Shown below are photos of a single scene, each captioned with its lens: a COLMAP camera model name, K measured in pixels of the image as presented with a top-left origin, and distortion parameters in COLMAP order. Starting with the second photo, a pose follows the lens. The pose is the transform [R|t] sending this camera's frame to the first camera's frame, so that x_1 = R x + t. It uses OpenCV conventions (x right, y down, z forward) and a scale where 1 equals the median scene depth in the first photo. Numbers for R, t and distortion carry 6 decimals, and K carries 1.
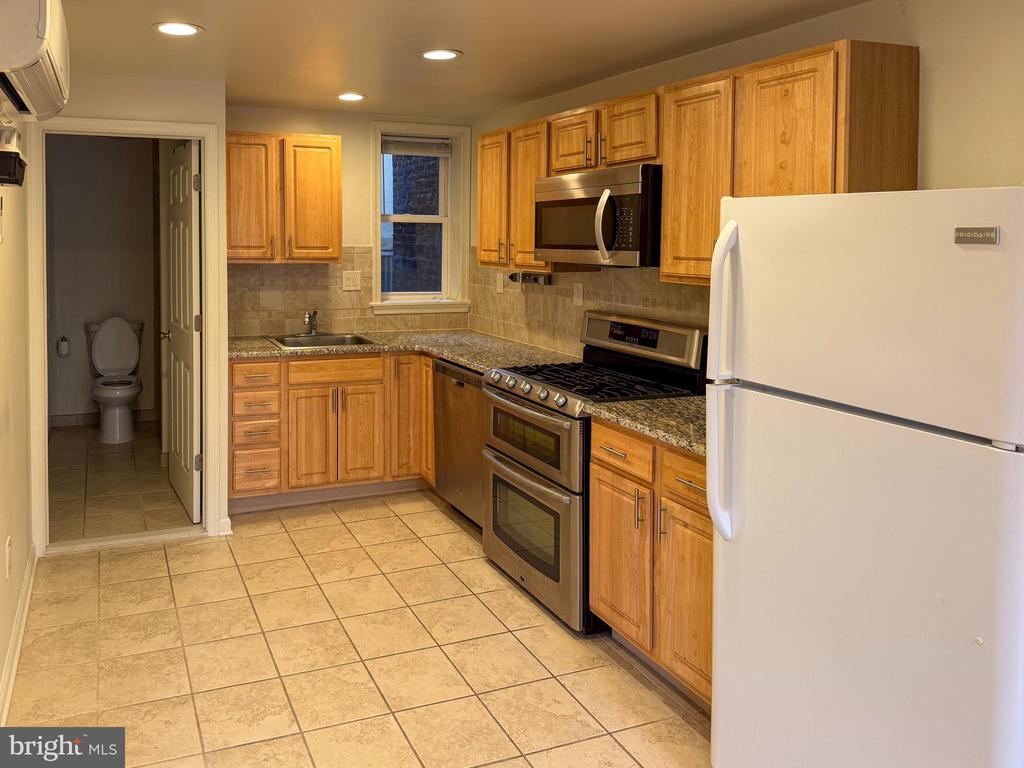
lens RADIAL K [[1200.9, 0, 512.0], [0, 1200.9, 384.0], [0, 0, 1]] dist [0.321015, -1.260518]
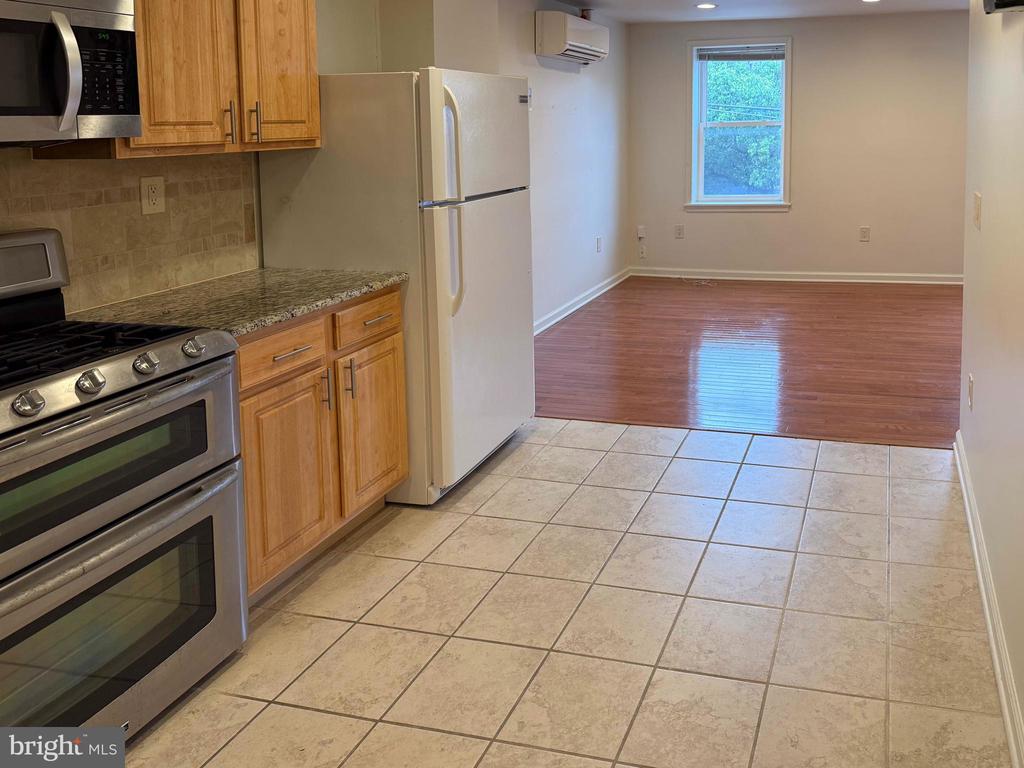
lens RADIAL K [[1200.9, 0, 512.0], [0, 1200.9, 384.0], [0, 0, 1]] dist [0.321015, -1.260518]
pose [[-0.813623, -0.111478, 0.570605, -0.551896], [0.087876, 0.946589, 0.310236, -0.181947], [-0.574713, 0.302558, -0.760371, 1.627631]]
